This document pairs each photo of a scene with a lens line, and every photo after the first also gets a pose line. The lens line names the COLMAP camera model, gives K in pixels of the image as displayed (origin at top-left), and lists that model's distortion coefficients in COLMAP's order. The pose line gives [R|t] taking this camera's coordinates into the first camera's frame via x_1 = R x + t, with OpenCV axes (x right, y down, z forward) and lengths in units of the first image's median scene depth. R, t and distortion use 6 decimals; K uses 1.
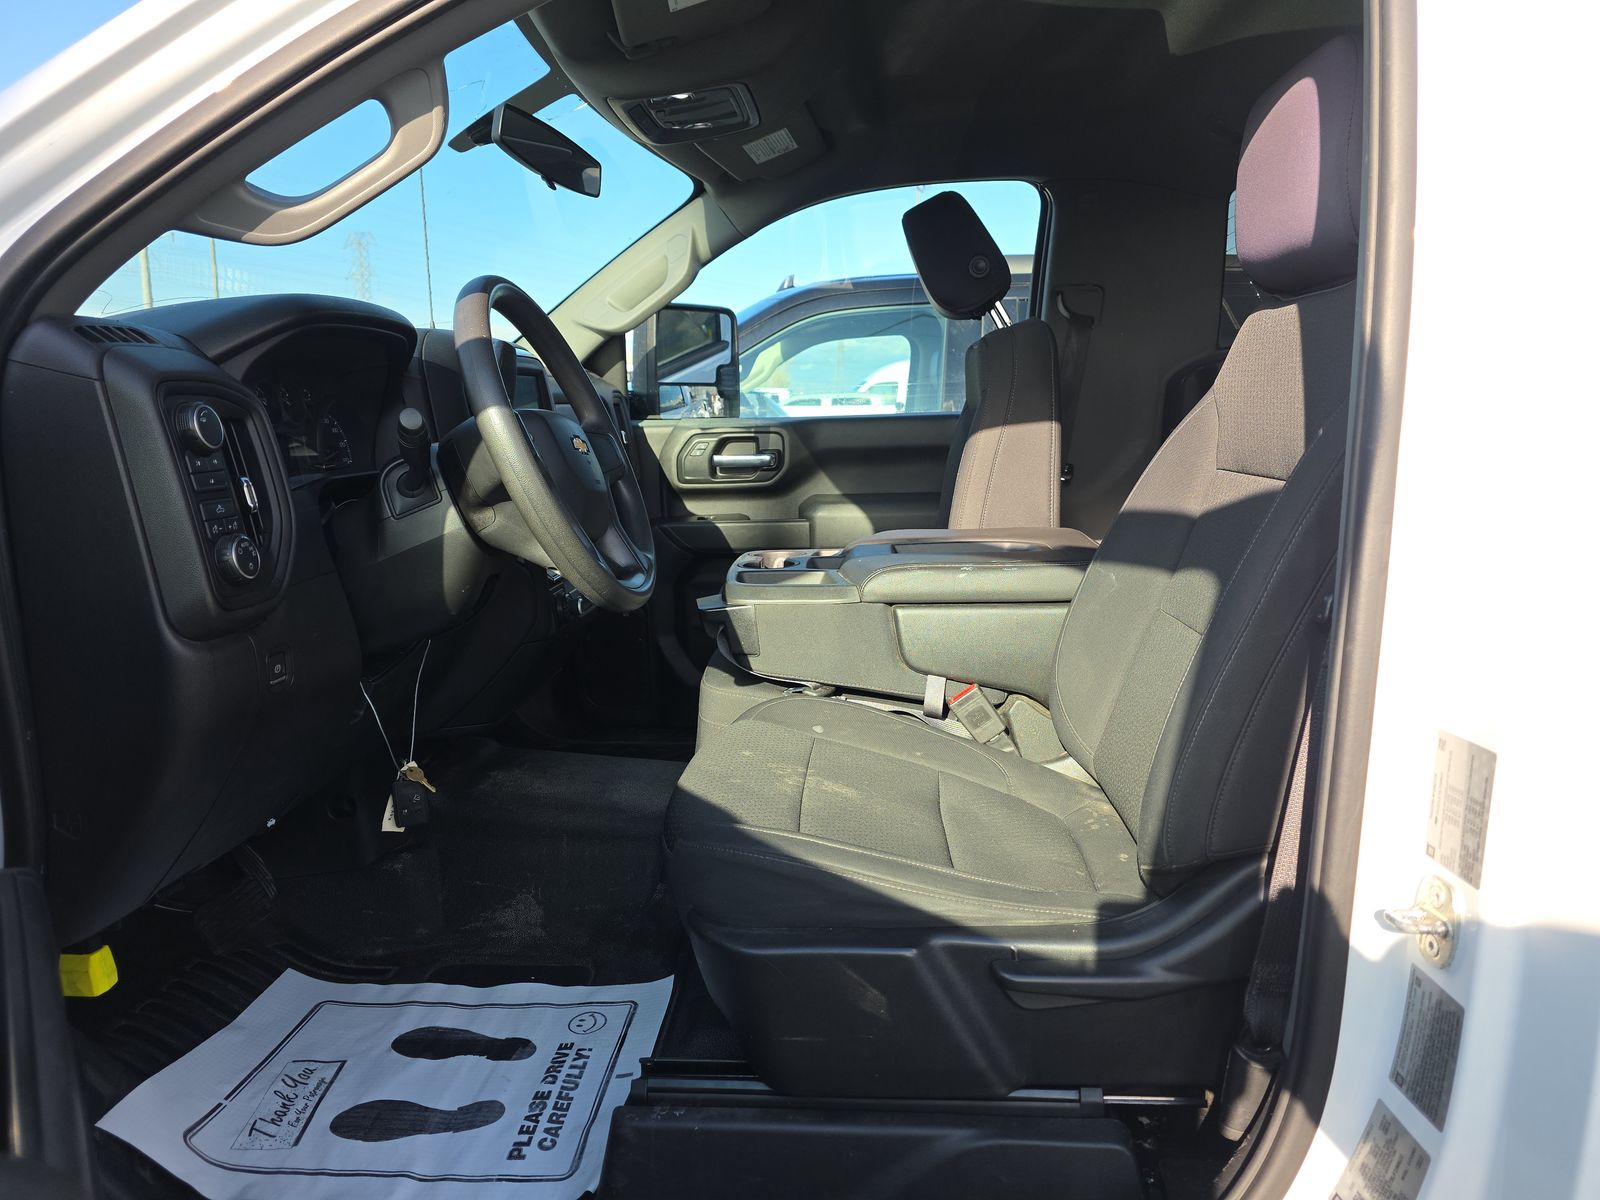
lens RADIAL K [[1088.5, 0, 790.2], [0, 1088.5, 602.5], [0, 0, 1]] dist [0.050206, -0.069757]
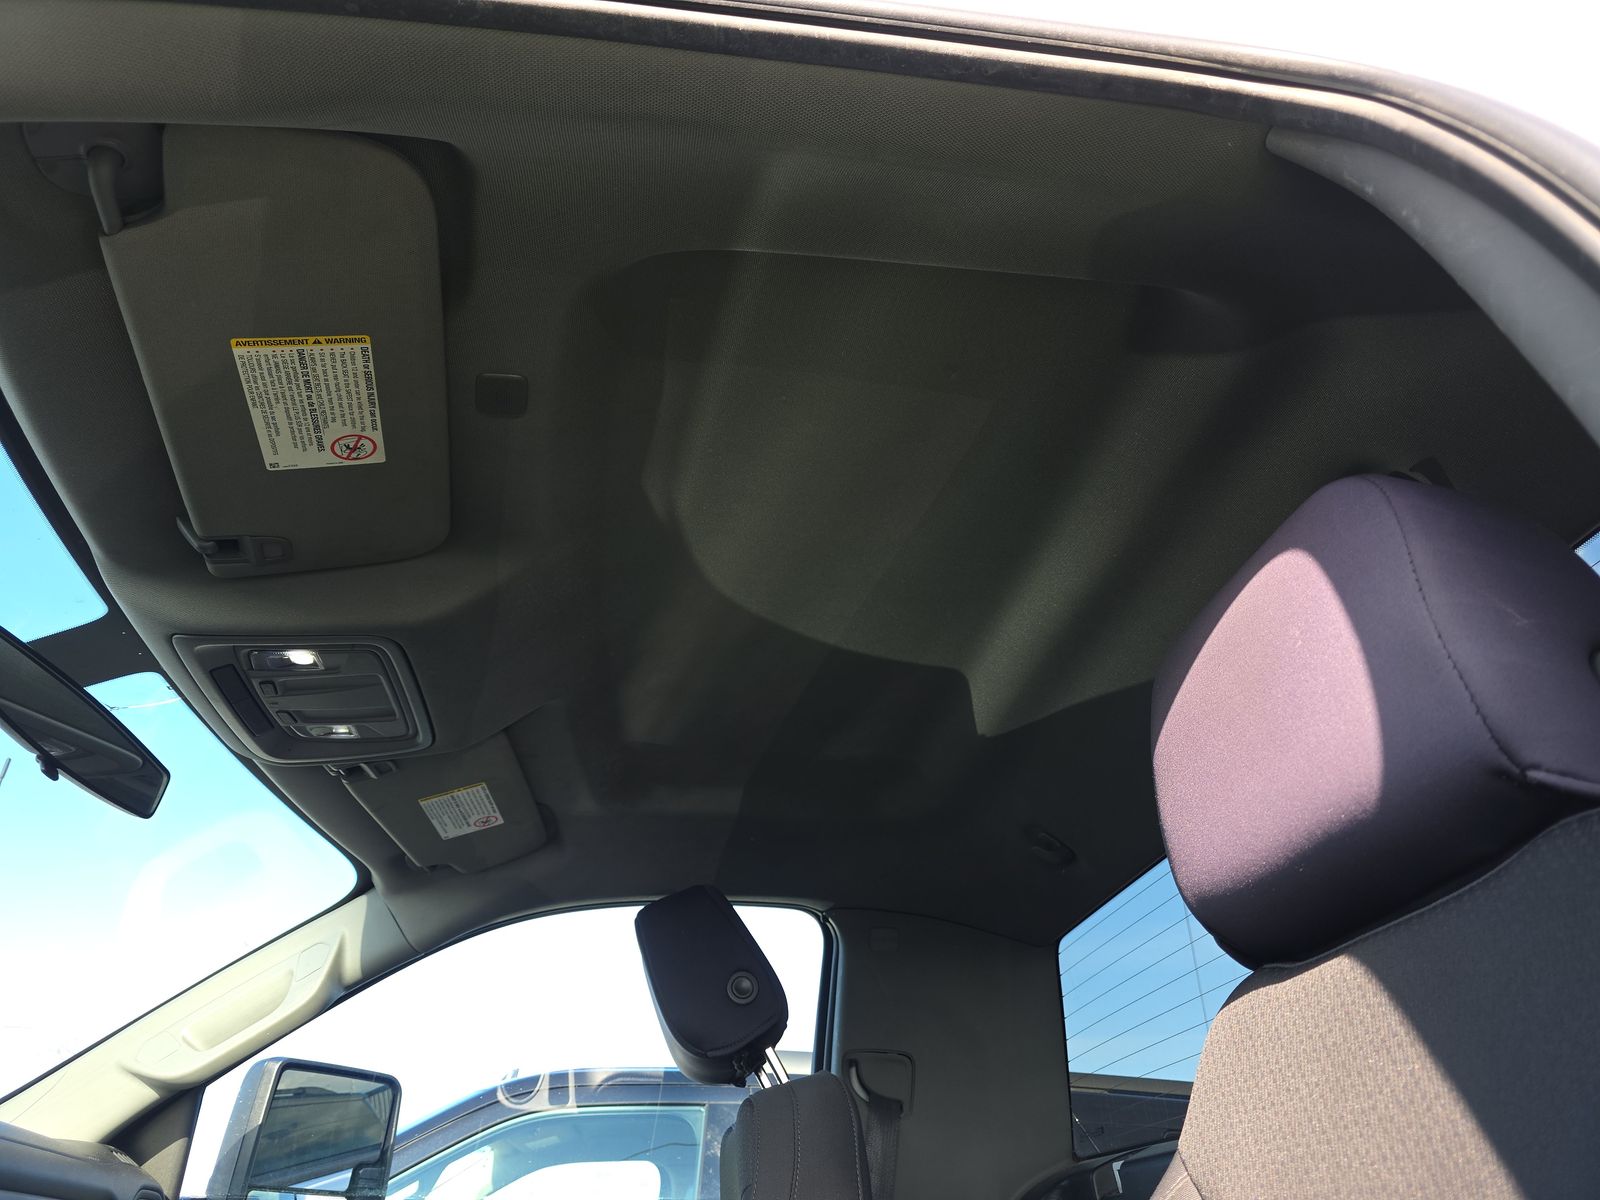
lens RADIAL K [[1088.5, 0, 790.2], [0, 1088.5, 602.5], [0, 0, 1]] dist [0.050206, -0.069757]
pose [[0.979458, 0.128387, 0.155494, 0.058618], [0.008330, 0.744700, -0.667348, -0.029914], [-0.201475, 0.654934, 0.728333, 0.305457]]
